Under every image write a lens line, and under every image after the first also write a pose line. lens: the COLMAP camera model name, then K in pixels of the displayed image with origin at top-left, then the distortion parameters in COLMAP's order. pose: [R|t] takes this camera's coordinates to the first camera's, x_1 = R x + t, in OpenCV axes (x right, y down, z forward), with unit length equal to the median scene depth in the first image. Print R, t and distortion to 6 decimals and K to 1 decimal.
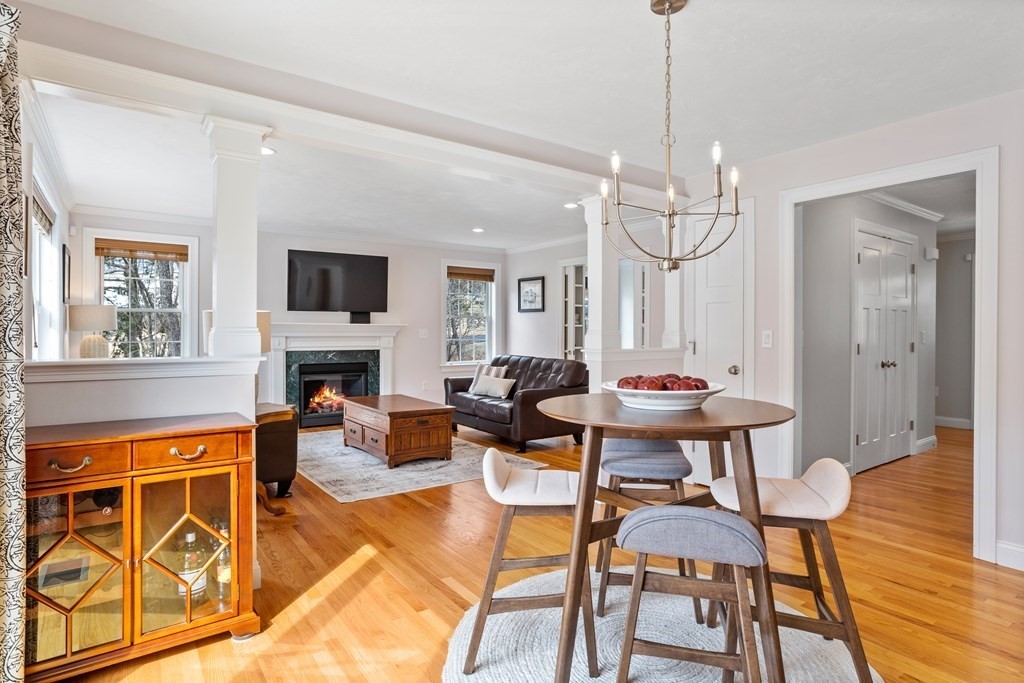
lens RADIAL K [[552.5, 0, 499.3], [0, 552.5, 337.1], [0, 0, 1]] dist [-0.001509, 0.000001]
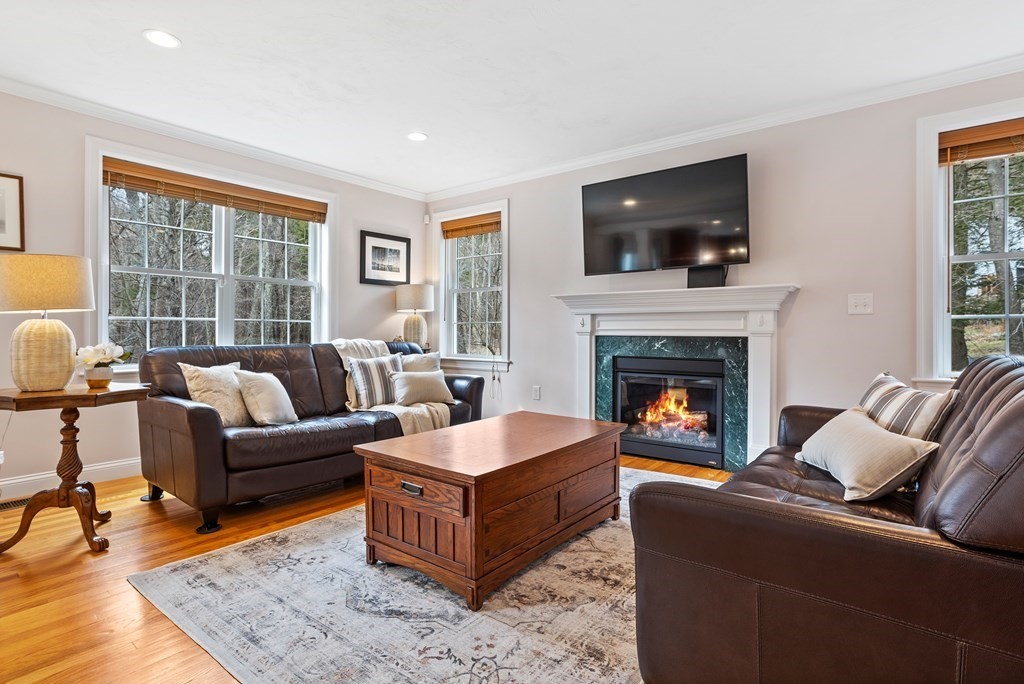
lens RADIAL K [[521.8, 0, 511.9], [0, 521.8, 331.7], [0, 0, 1]] dist [-0.063634, 0.040981]
pose [[0.302423, -0.002565, -0.953171, 0.192483], [-0.013426, 0.999886, -0.006951, 0.026267], [0.953079, 0.014899, 0.302354, 0.699370]]
